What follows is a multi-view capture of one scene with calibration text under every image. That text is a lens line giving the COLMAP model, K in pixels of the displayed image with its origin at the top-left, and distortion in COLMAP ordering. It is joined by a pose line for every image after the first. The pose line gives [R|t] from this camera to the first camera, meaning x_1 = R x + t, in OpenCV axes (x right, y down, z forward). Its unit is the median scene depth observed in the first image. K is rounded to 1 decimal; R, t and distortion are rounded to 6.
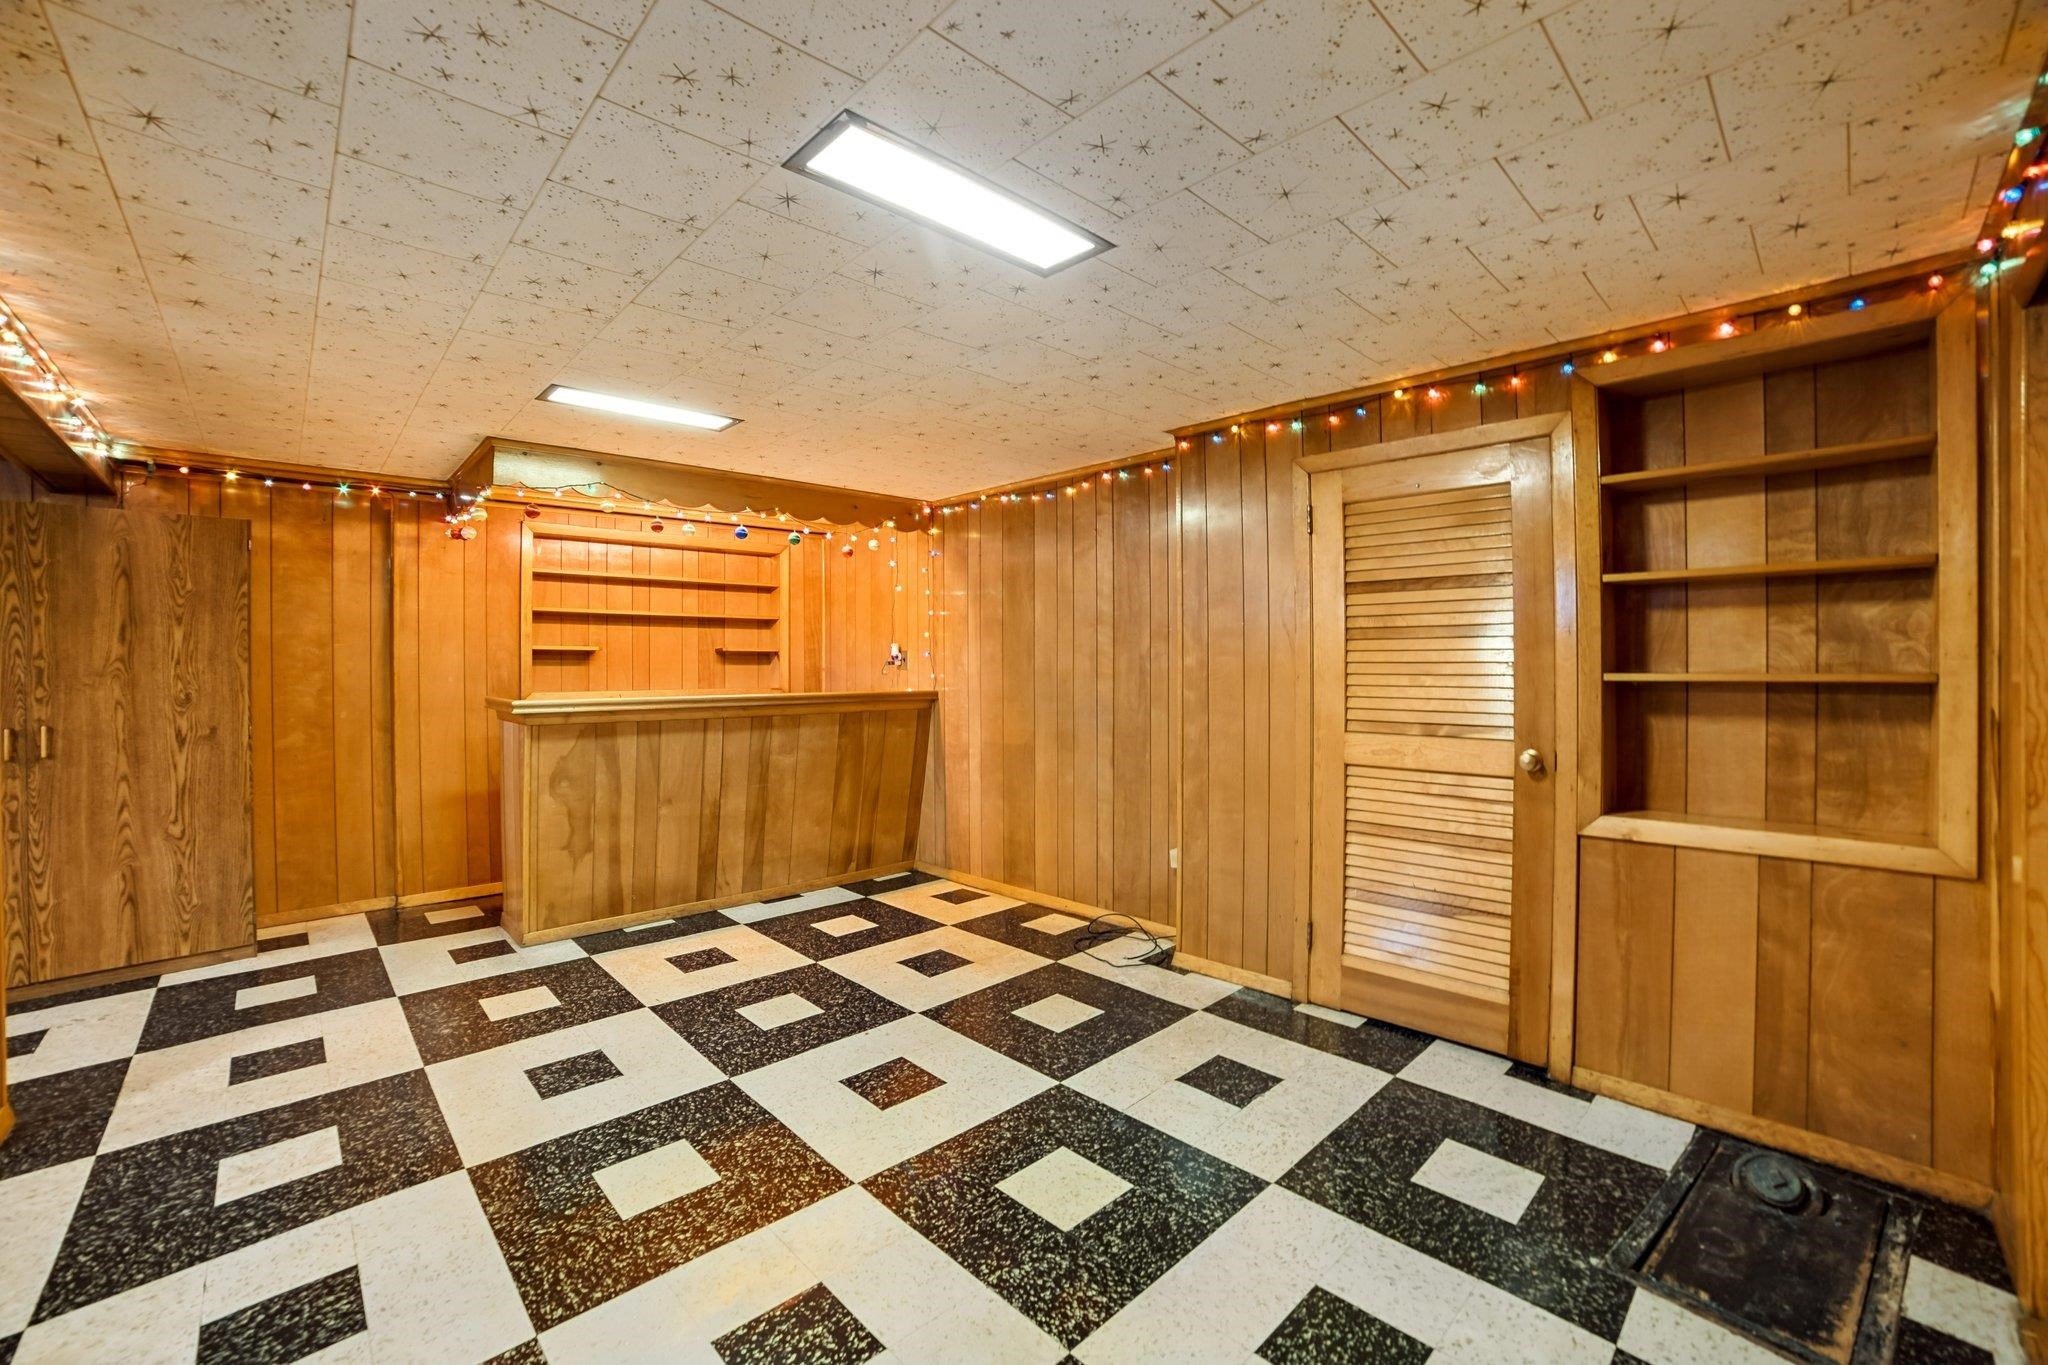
lens RADIAL K [[849.3, 0, 1024.7], [0, 849.3, 668.5], [0, 0, 1]] dist [-0.034784, 0.000193]
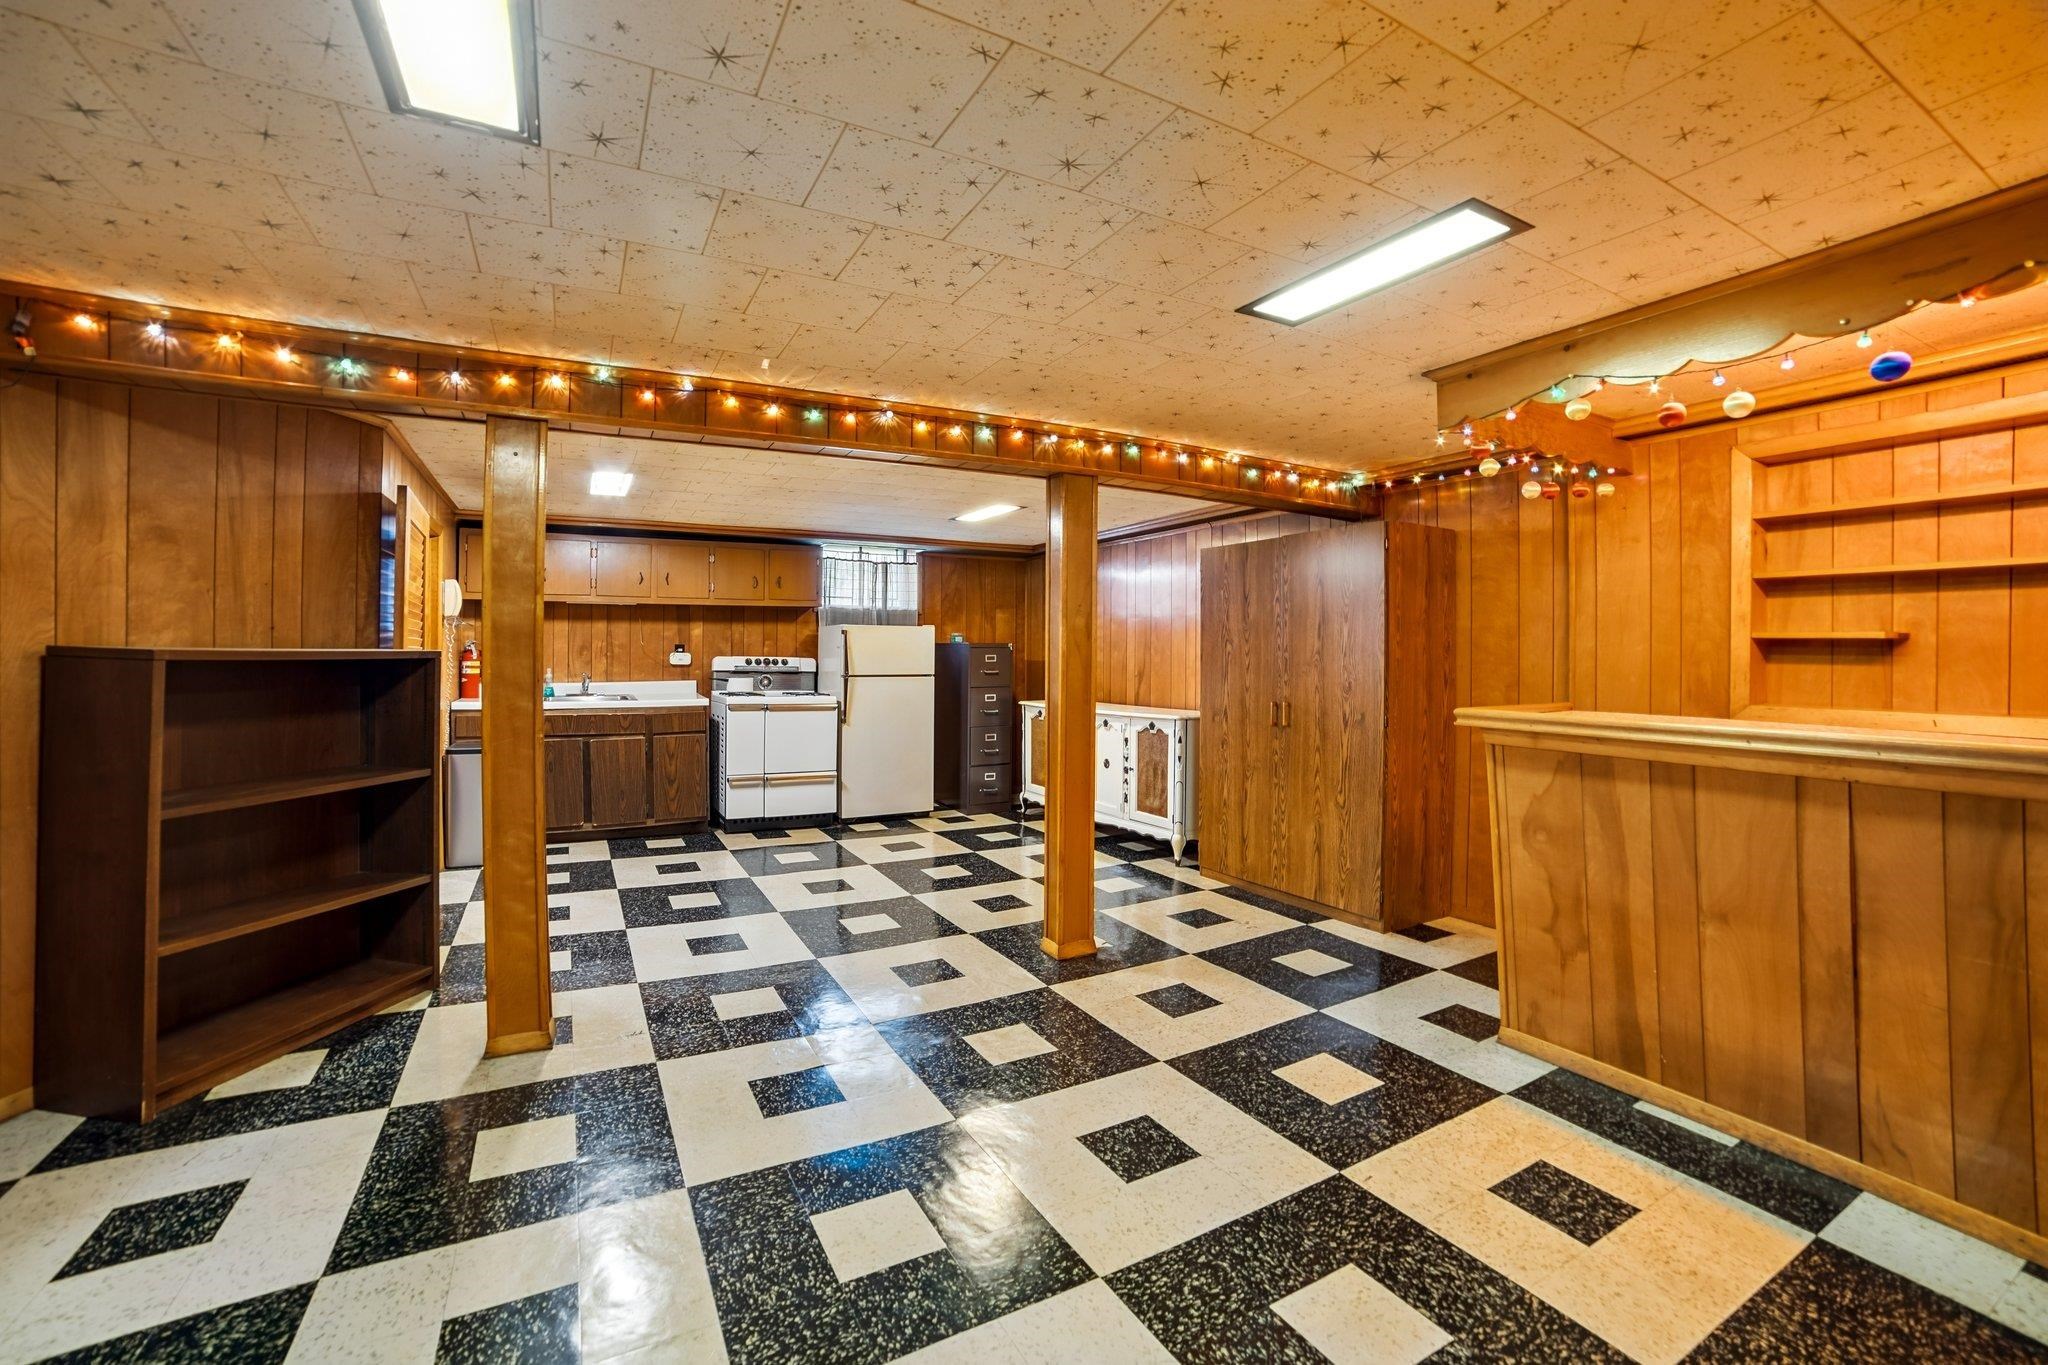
lens RADIAL K [[849.3, 0, 1024.7], [0, 849.3, 668.5], [0, 0, 1]] dist [-0.034784, 0.000193]
pose [[-0.229265, 0.018614, -0.973186, 0.208666], [-0.011332, 0.999698, 0.021790, -0.008947], [0.973298, 0.016024, -0.228985, 0.751781]]
